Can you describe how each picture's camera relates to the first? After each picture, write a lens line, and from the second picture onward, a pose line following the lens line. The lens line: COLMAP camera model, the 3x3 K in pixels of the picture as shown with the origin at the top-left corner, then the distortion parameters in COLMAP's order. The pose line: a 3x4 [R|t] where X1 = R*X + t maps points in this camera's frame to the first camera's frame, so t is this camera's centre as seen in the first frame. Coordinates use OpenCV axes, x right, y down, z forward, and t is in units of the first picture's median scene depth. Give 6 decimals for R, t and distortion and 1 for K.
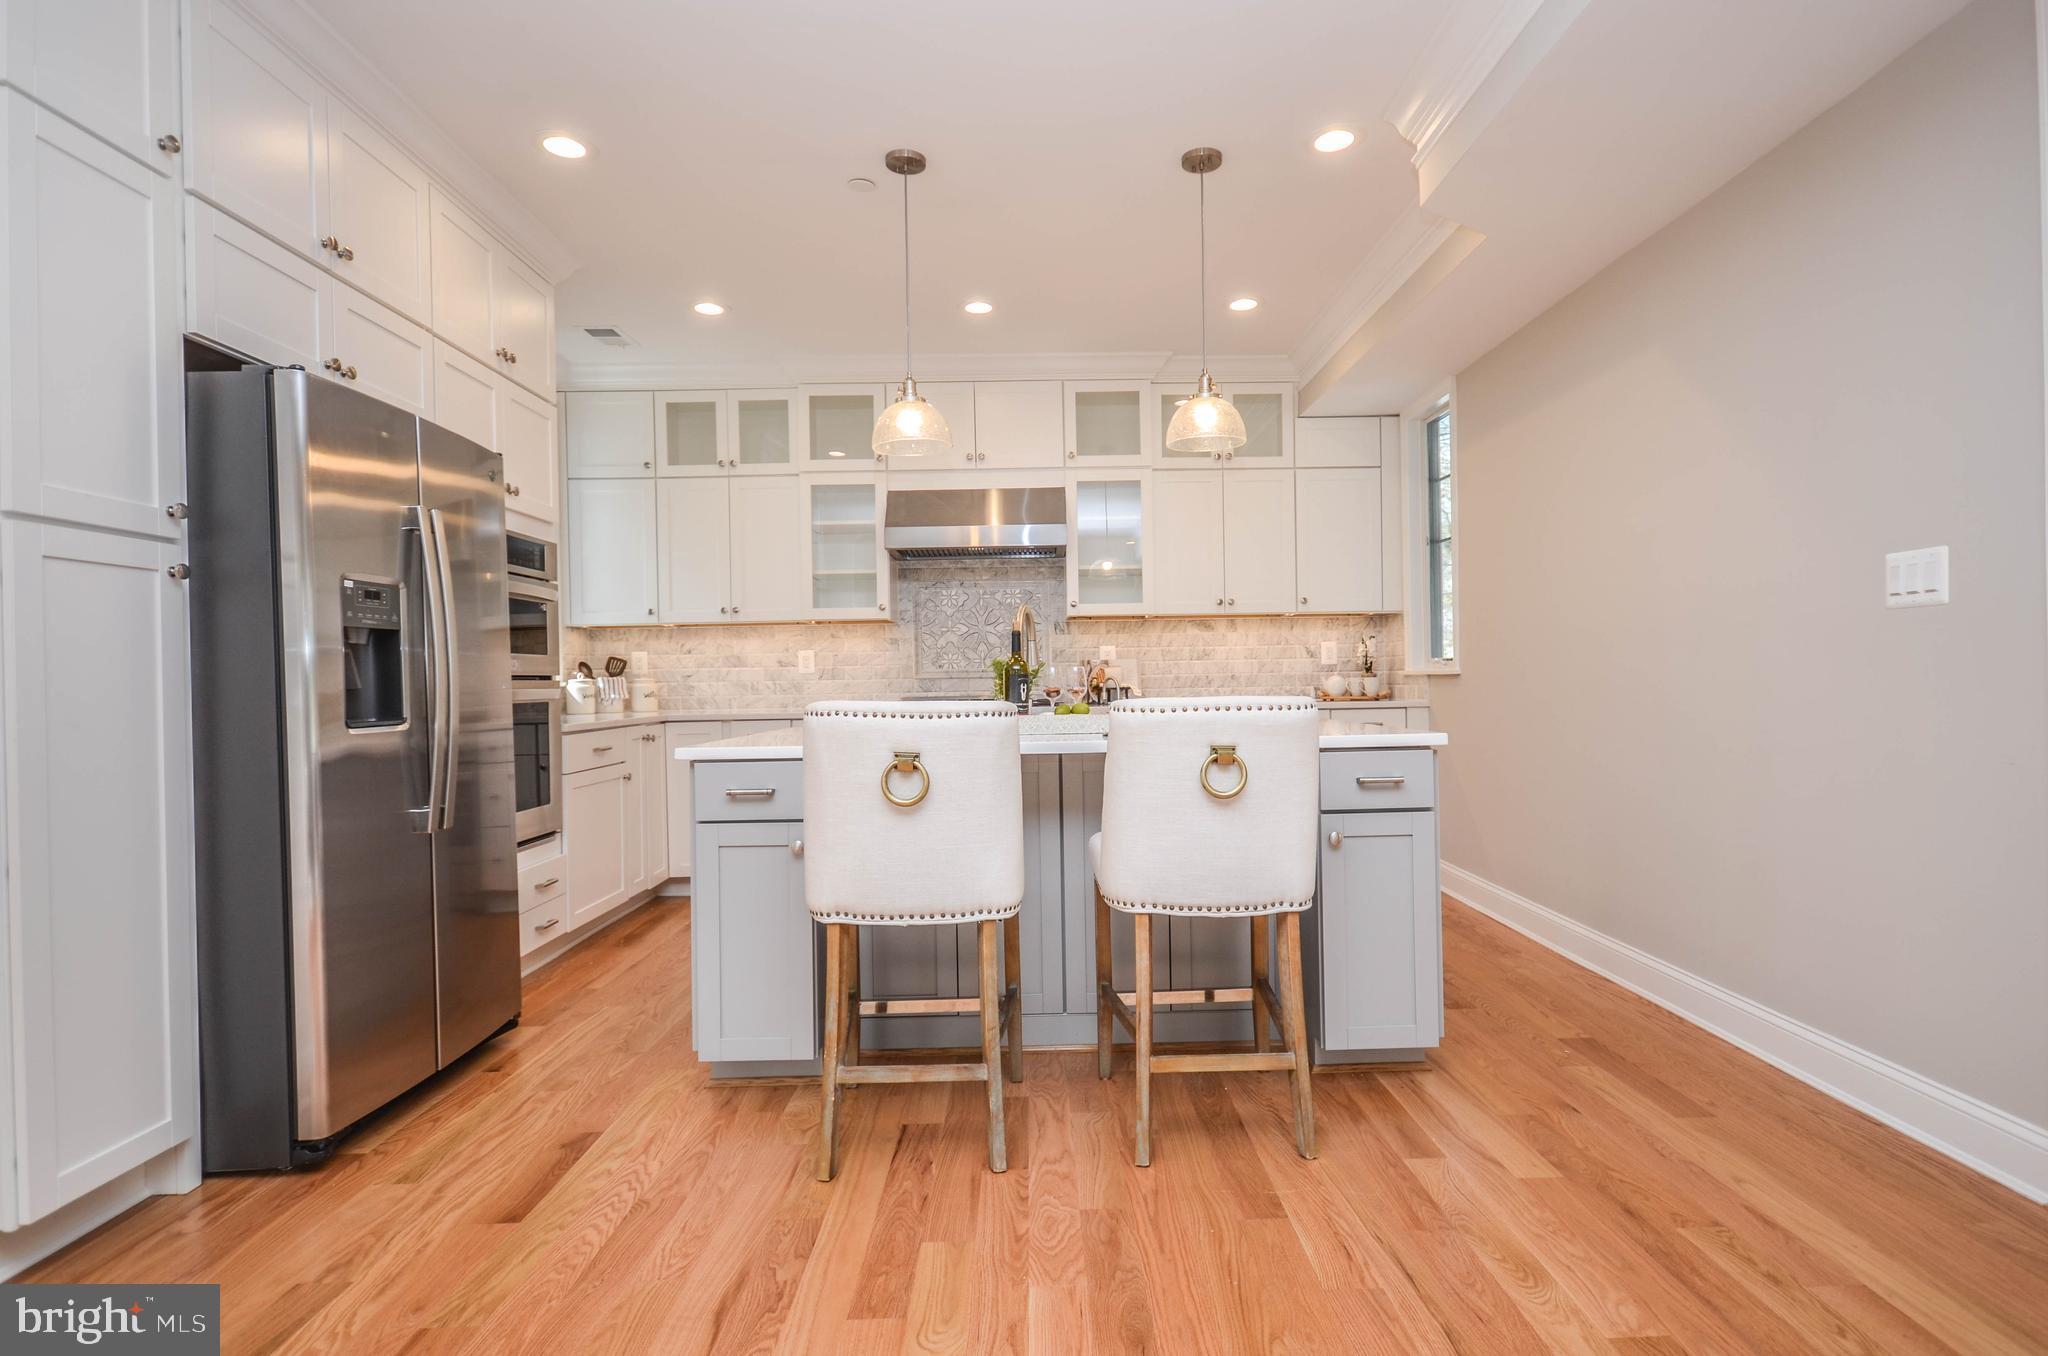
lens RADIAL K [[1050.2, 0, 1046.2], [0, 1050.2, 679.6], [0, 0, 1]] dist [0.008449, 0.001116]
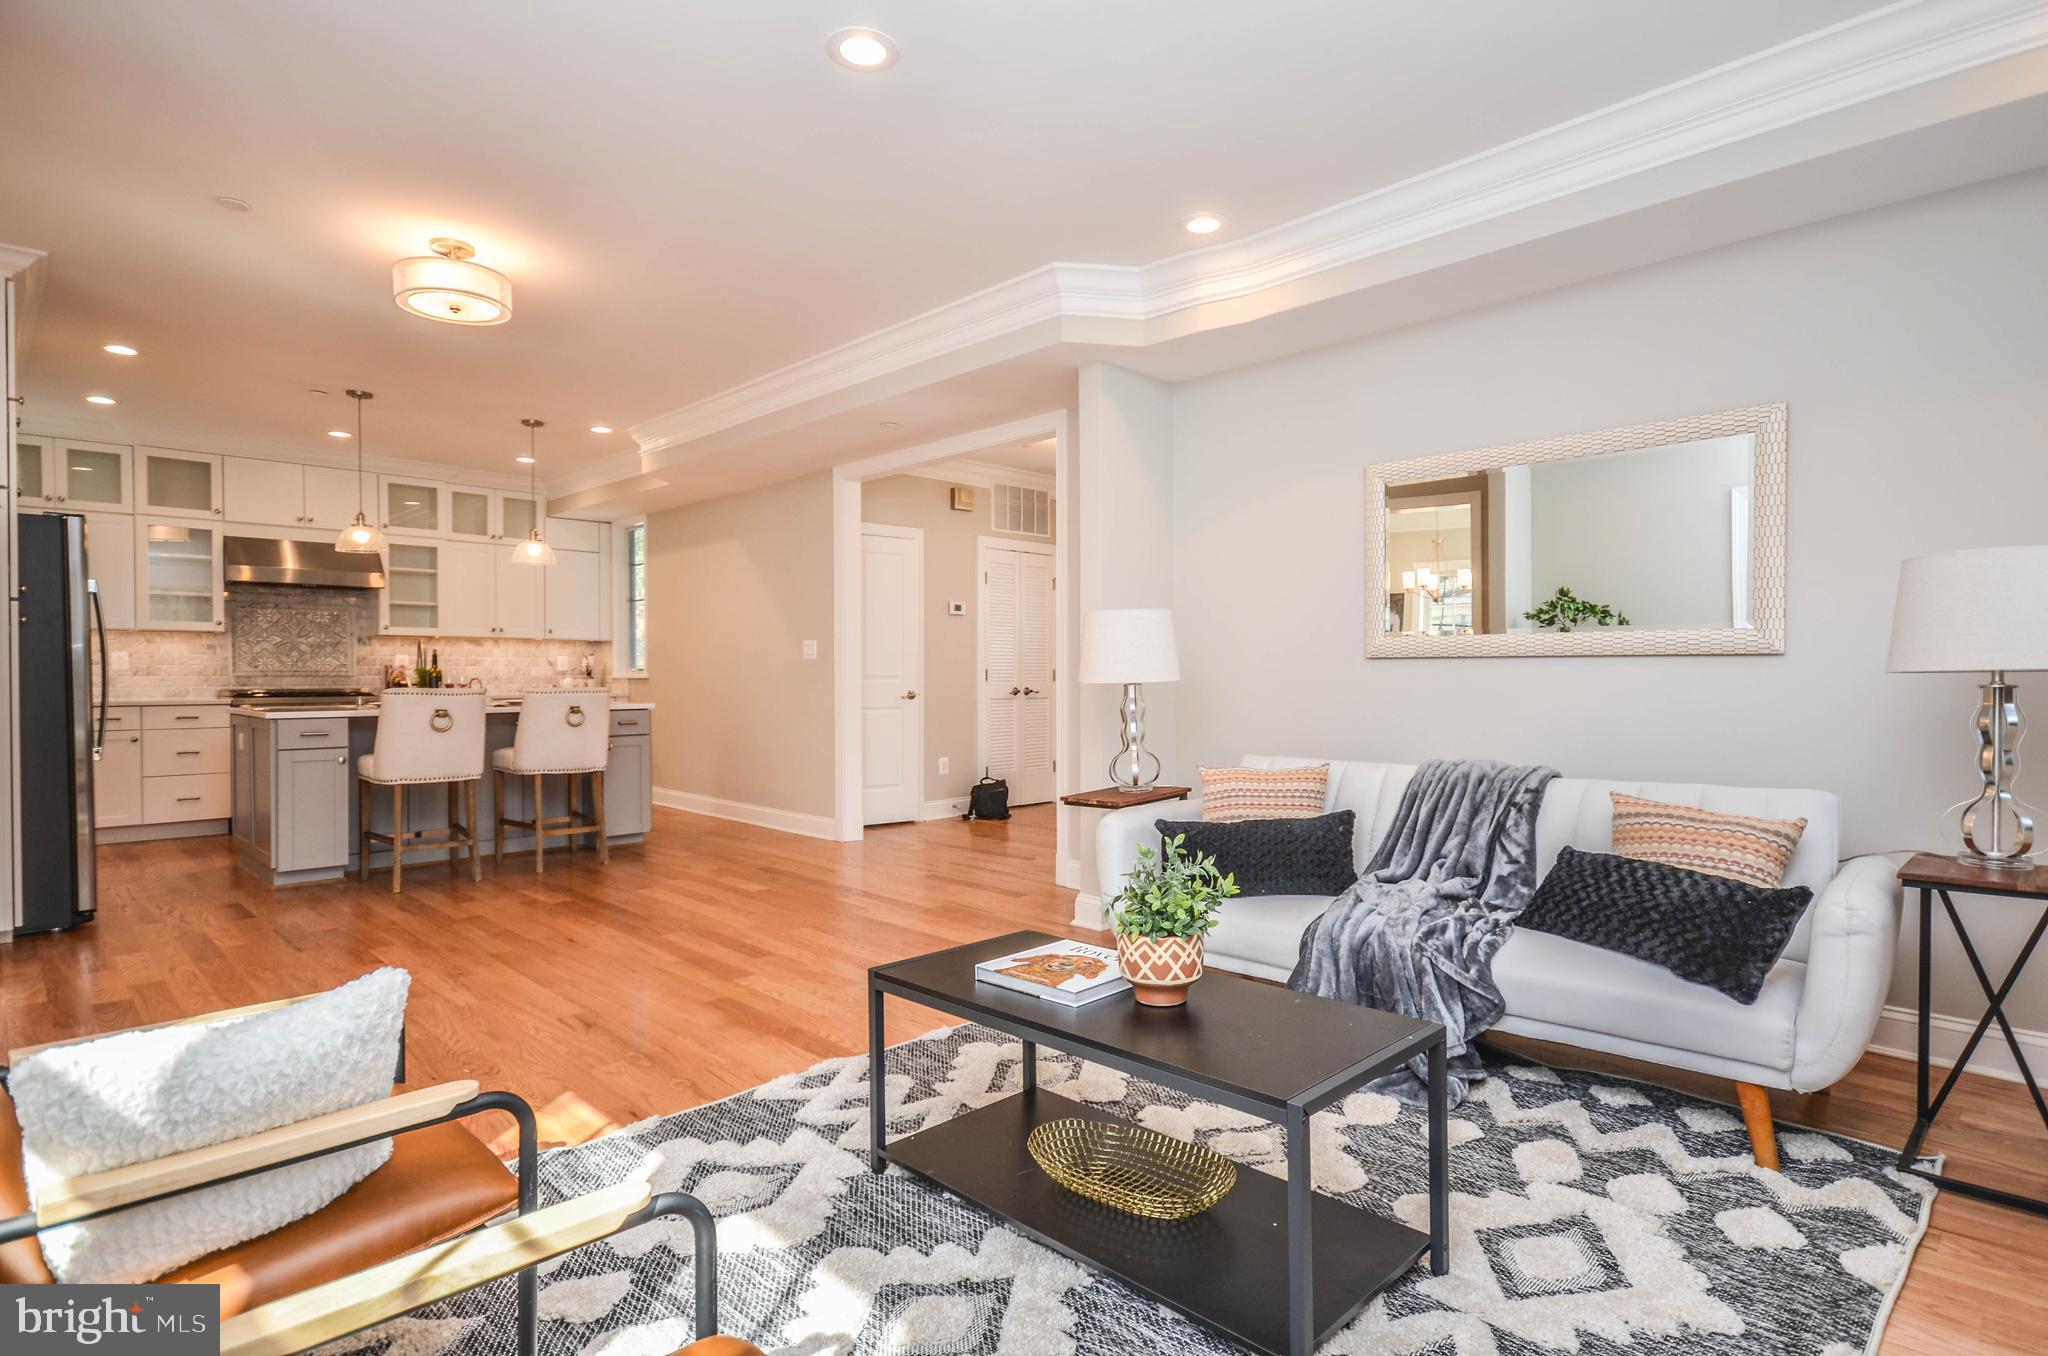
lens RADIAL K [[1050.2, 0, 1046.2], [0, 1050.2, 679.6], [0, 0, 1]] dist [0.008449, 0.001116]
pose [[0.718879, 0.011331, 0.695043, -0.320188], [-0.010553, 0.999930, -0.005387, 0.000079], [-0.695055, -0.003462, 0.718948, -0.672308]]
